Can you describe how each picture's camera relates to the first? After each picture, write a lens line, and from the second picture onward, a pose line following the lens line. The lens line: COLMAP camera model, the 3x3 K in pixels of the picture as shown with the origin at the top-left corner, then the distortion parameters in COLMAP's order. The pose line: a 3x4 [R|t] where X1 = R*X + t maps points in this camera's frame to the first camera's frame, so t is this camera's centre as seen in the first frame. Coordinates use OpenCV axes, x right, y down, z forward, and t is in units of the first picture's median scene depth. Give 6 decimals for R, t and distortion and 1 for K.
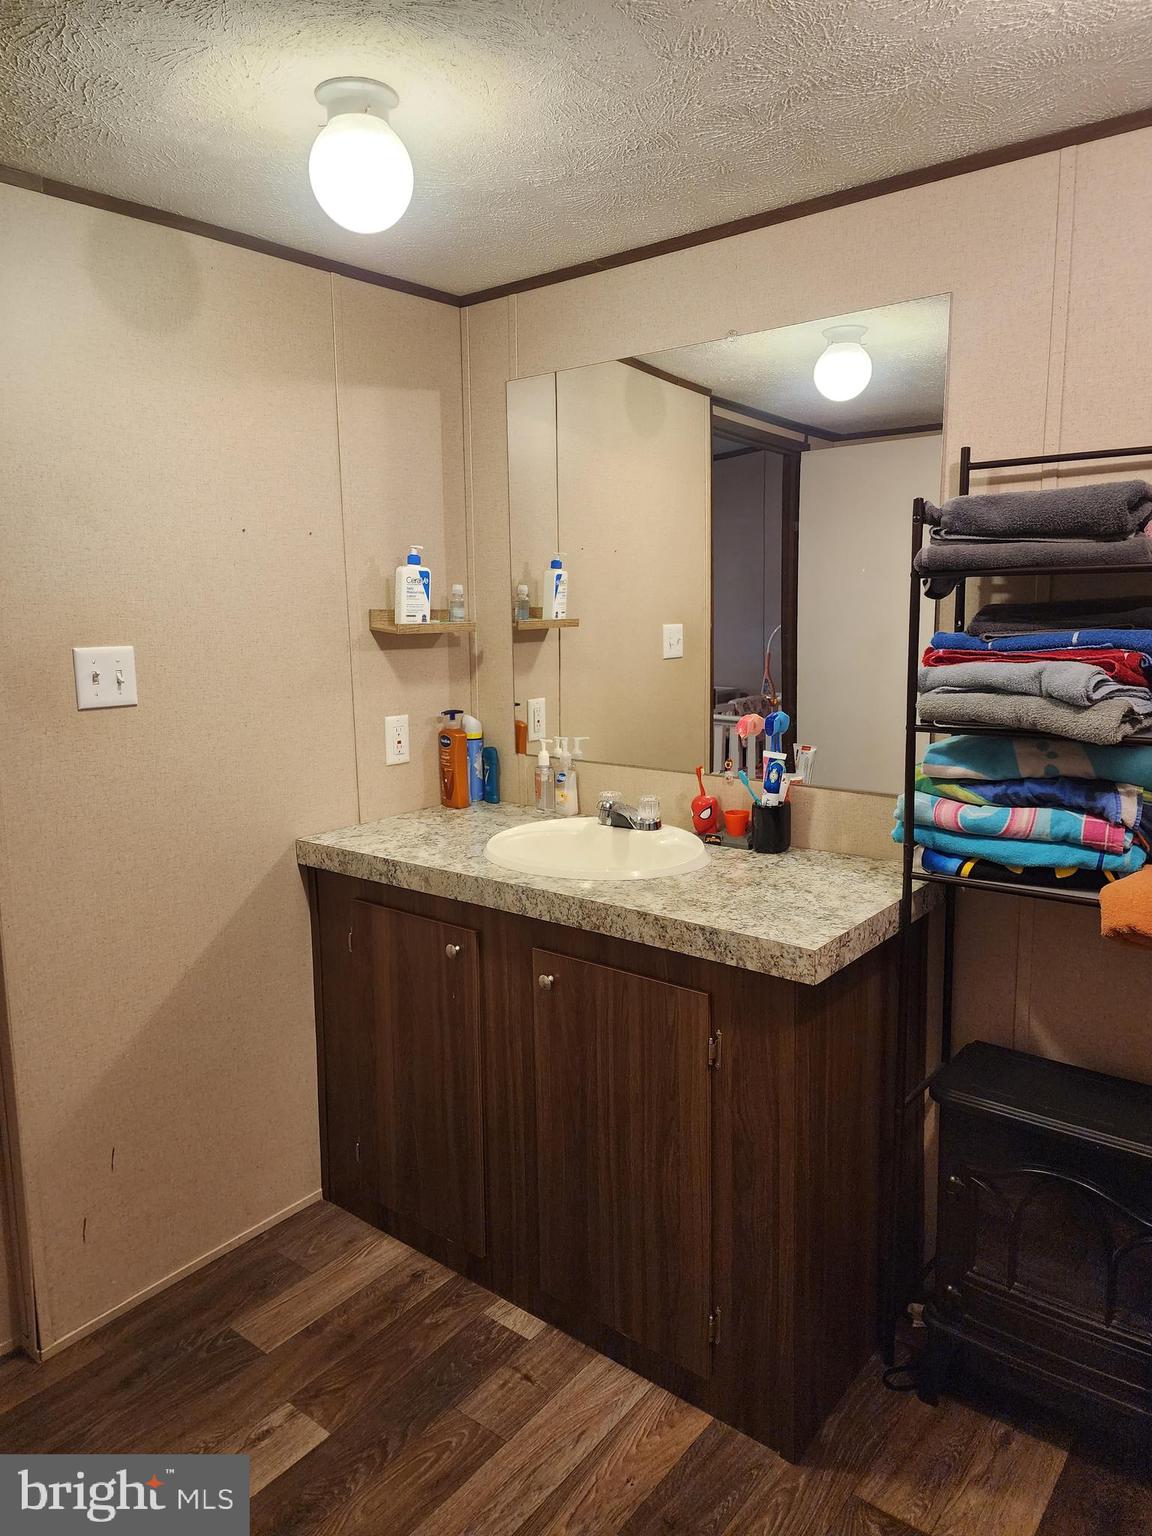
lens RADIAL K [[1025.1, 0, 571.1], [0, 1025.1, 766.2], [0, 0, 1]] dist [0.012680, -0.008433]
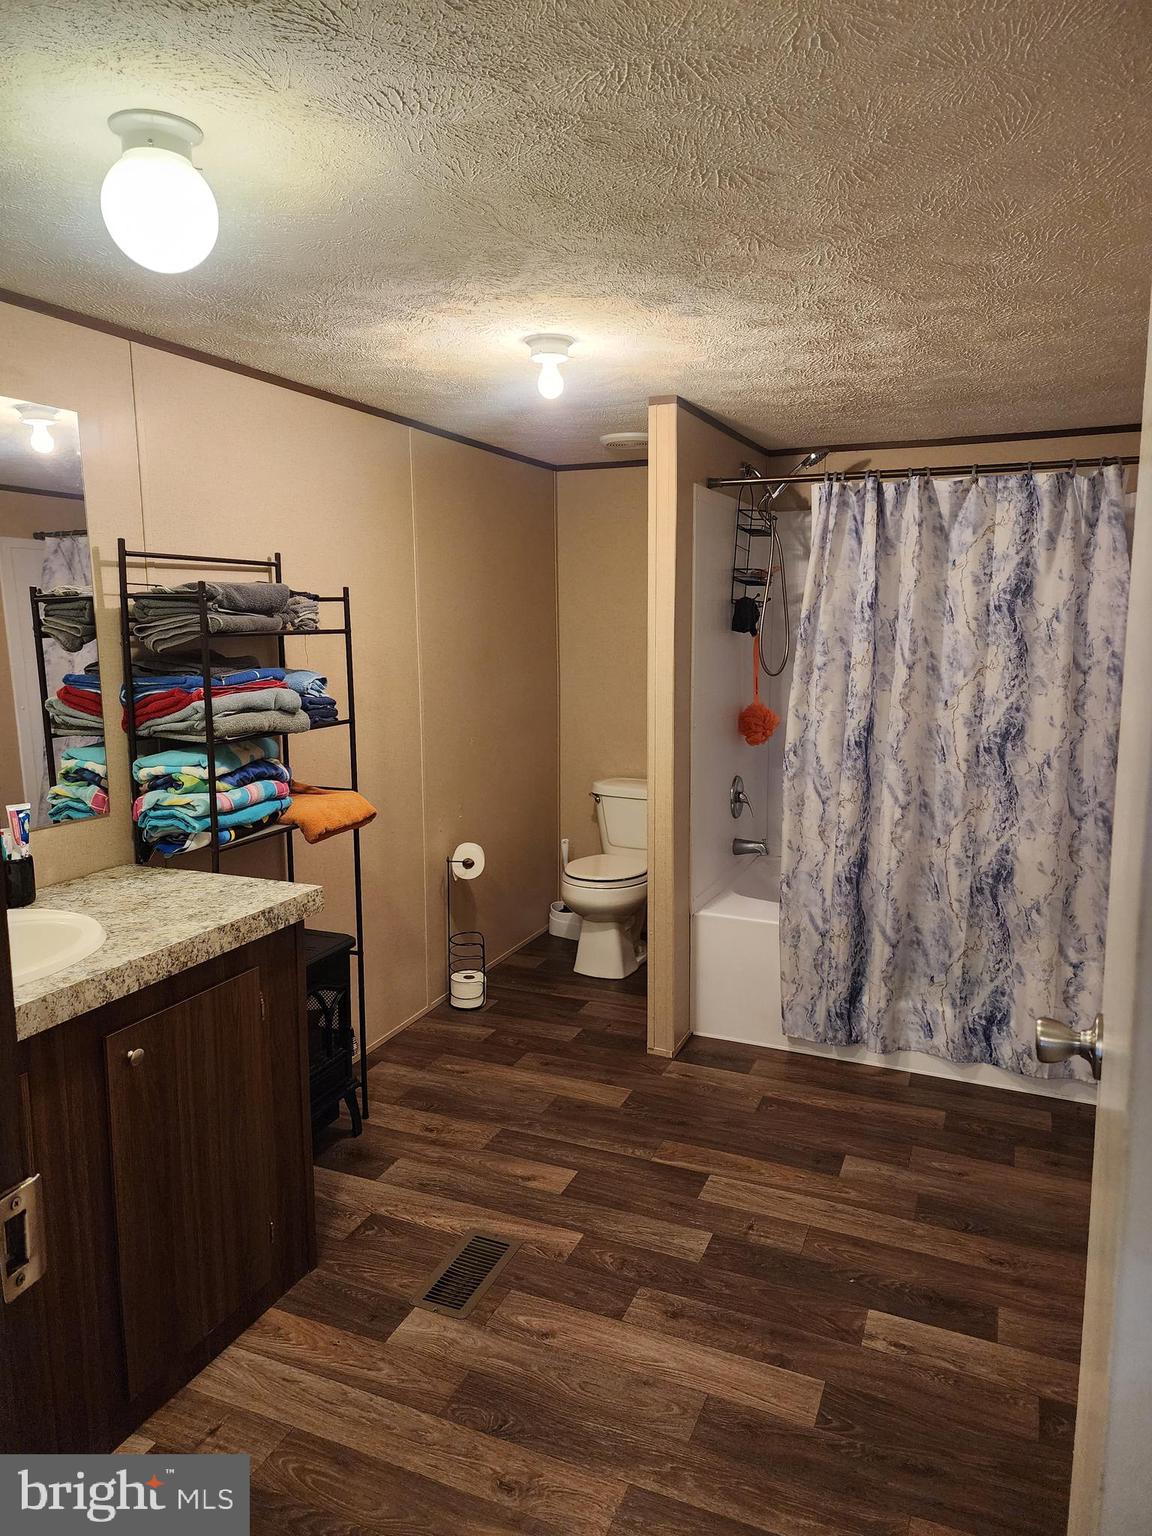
lens RADIAL K [[1025.1, 0, 578.1], [0, 1025.1, 760.4], [0, 0, 1]] dist [0.012680, -0.008433]
pose [[-0.263278, -0.126420, 0.956401, -1.113479], [0.158407, 0.972256, 0.172122, -0.174705], [-0.951626, 0.196817, -0.235947, 0.844396]]
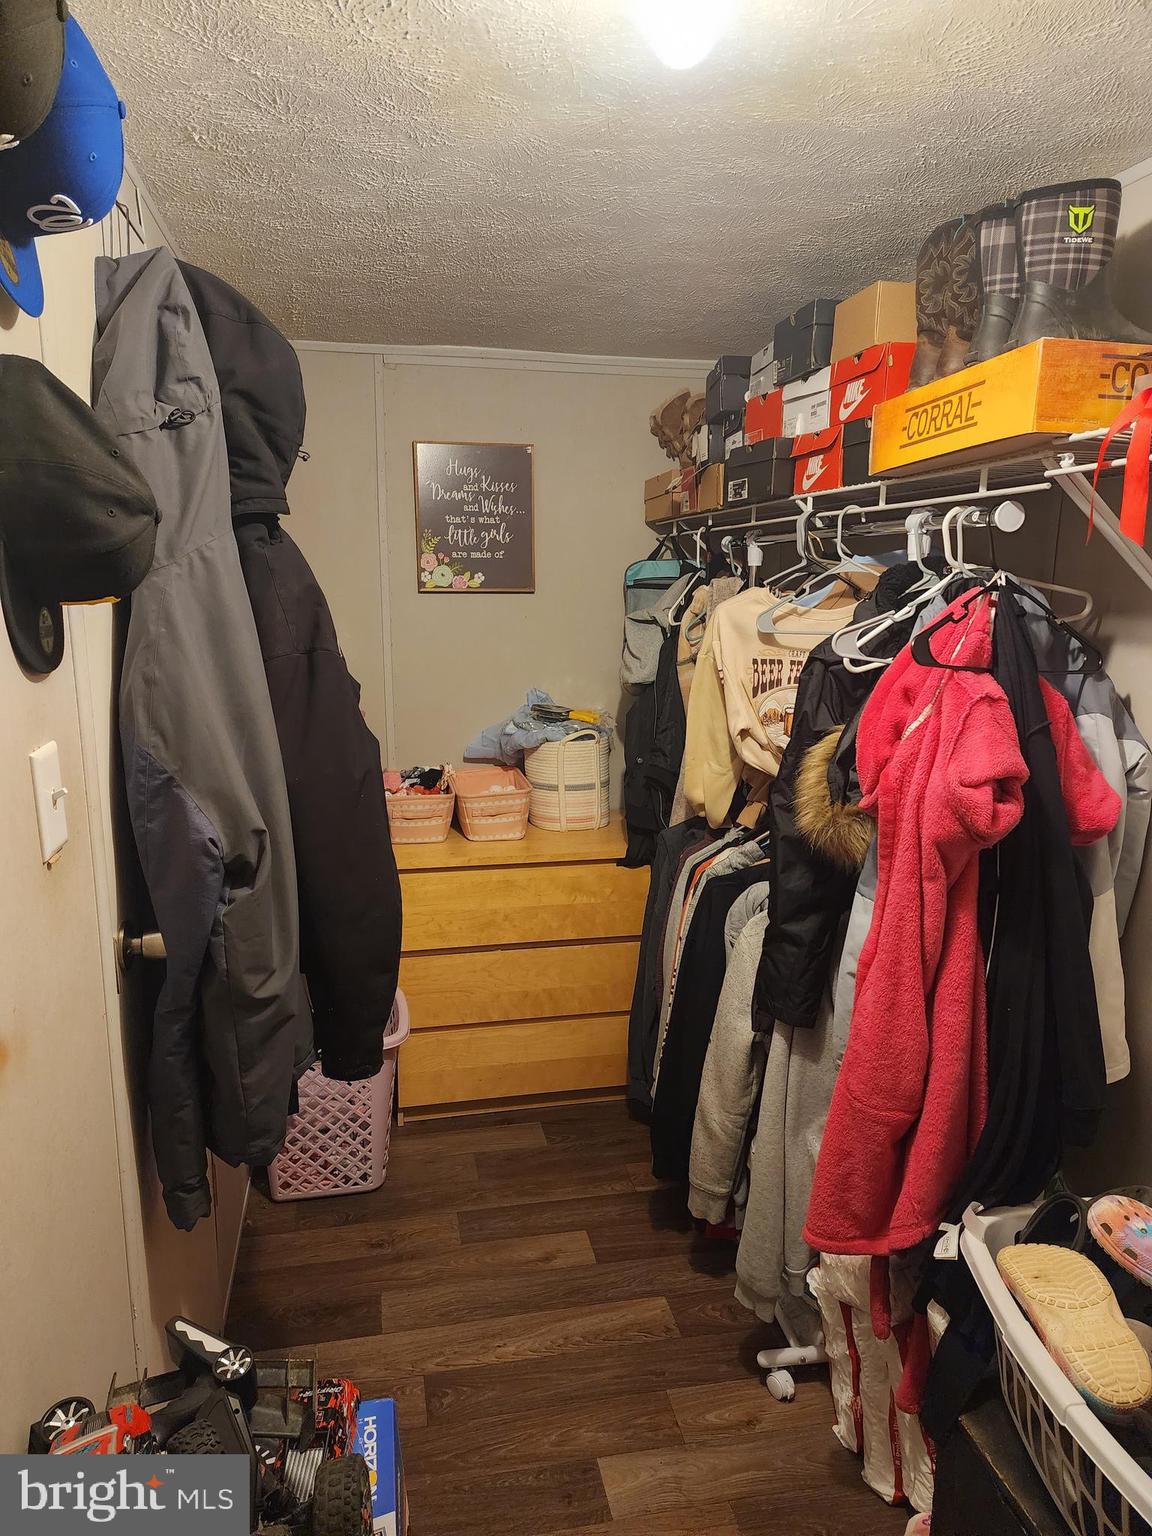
lens RADIAL K [[1025.1, 0, 577.9], [0, 1025.1, 776.9], [0, 0, 1]] dist [0.012680, -0.008433]
pose [[-0.763076, -0.119427, 0.635179, -0.469998], [0.104173, 0.947202, 0.303242, -0.301495], [-0.637858, 0.297565, -0.710346, 1.428636]]
